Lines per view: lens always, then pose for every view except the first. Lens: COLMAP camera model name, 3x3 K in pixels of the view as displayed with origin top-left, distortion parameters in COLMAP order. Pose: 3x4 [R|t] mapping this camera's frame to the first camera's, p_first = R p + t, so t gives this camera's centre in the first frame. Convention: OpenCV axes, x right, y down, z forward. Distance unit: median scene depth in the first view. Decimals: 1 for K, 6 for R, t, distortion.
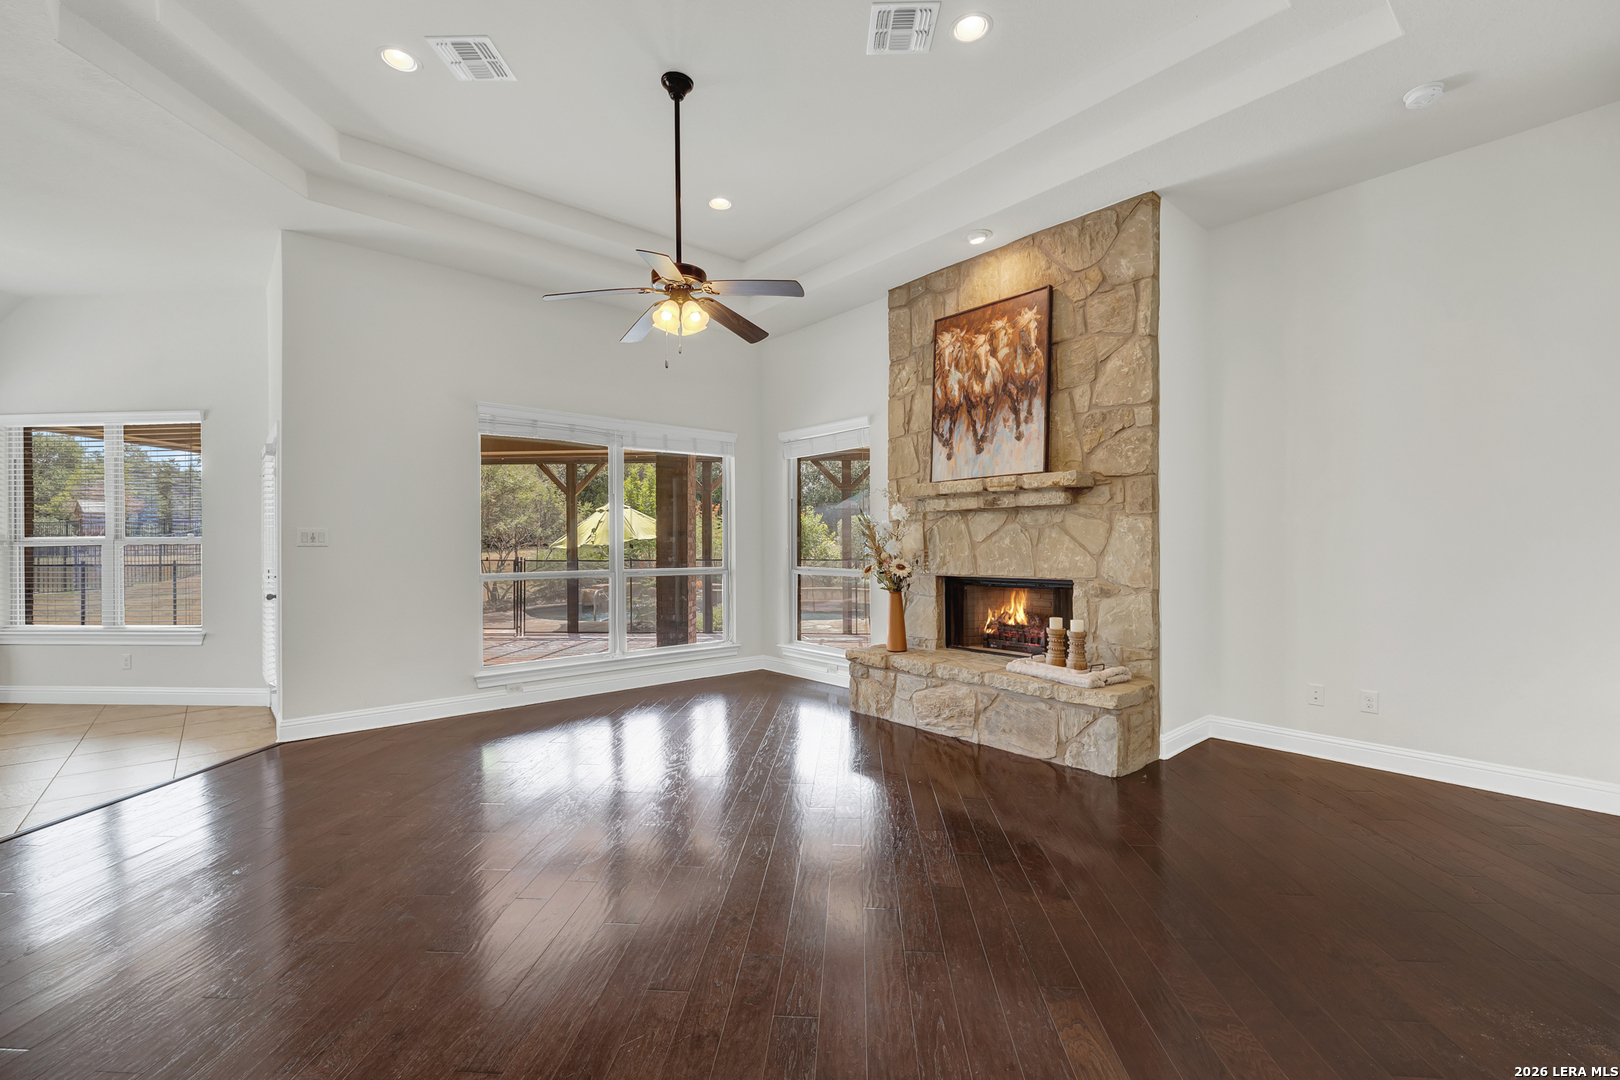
lens RADIAL K [[687.8, 0, 805.7], [0, 687.8, 545.1], [0, 0, 1]] dist [-0.000392, 0.000124]
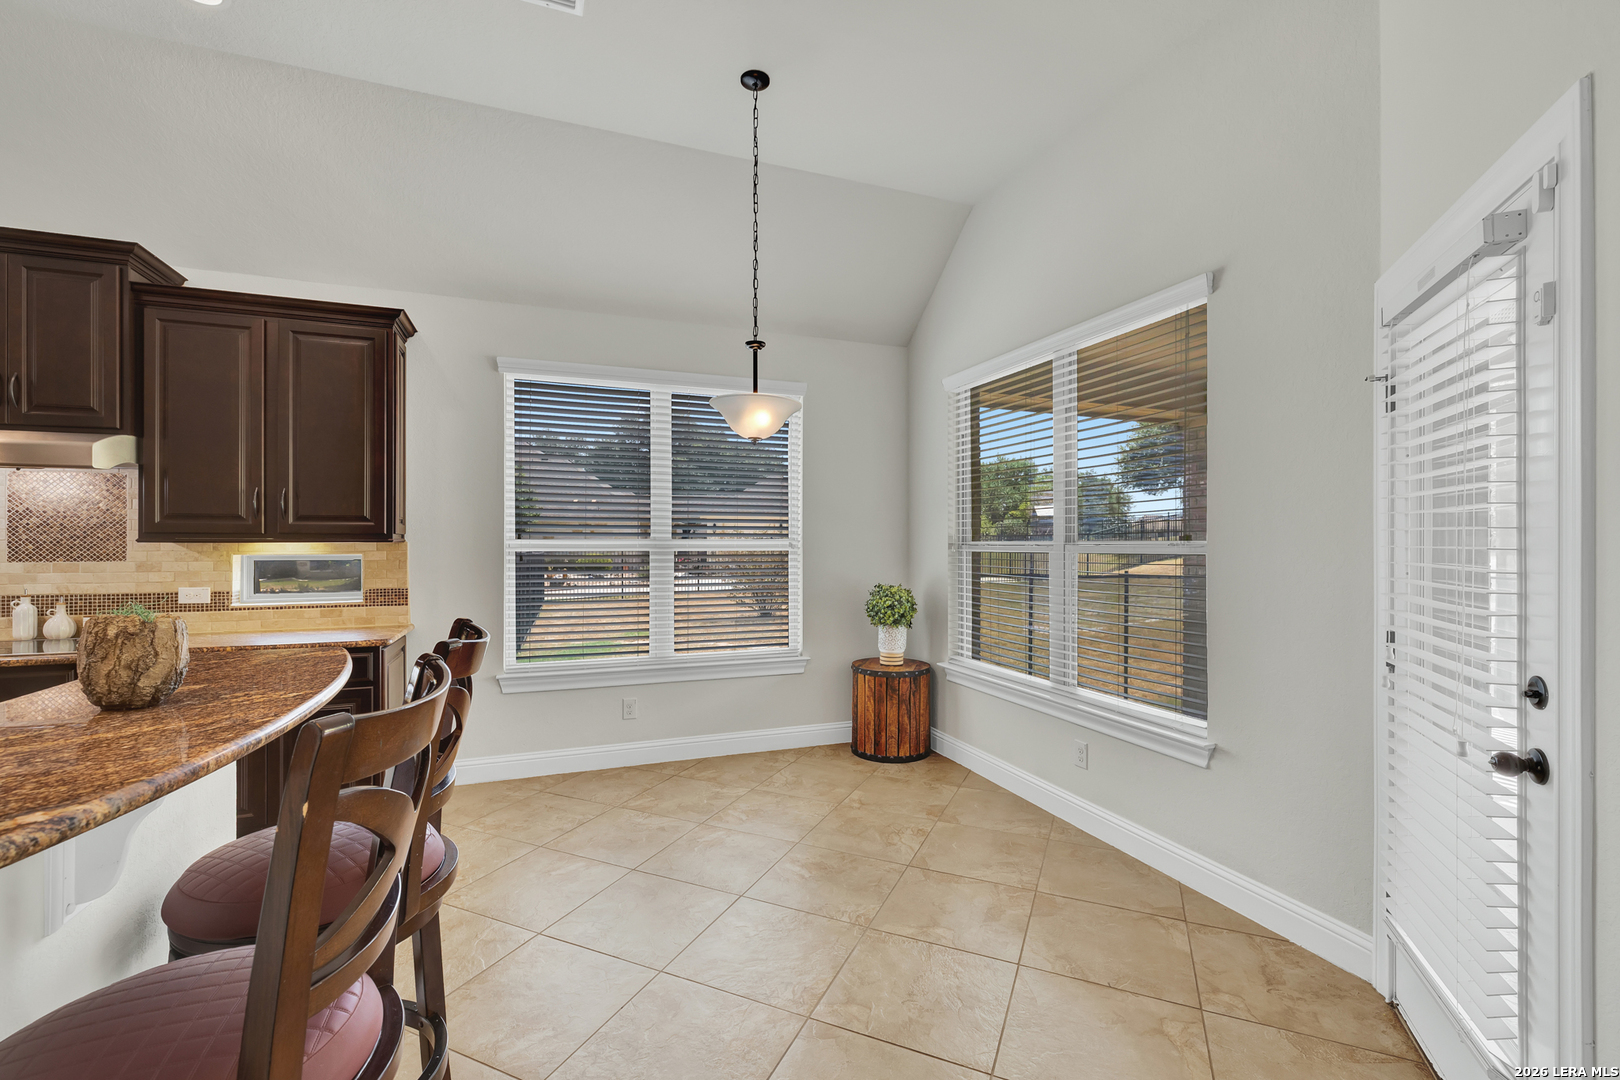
lens RADIAL K [[687.8, 0, 805.7], [0, 687.8, 545.1], [0, 0, 1]] dist [-0.000392, 0.000124]
pose [[0.419892, 0.009410, -0.907525, -0.547521], [-0.005783, 0.999954, 0.007693, -0.010254], [0.907556, 0.002018, 0.419927, 0.534250]]
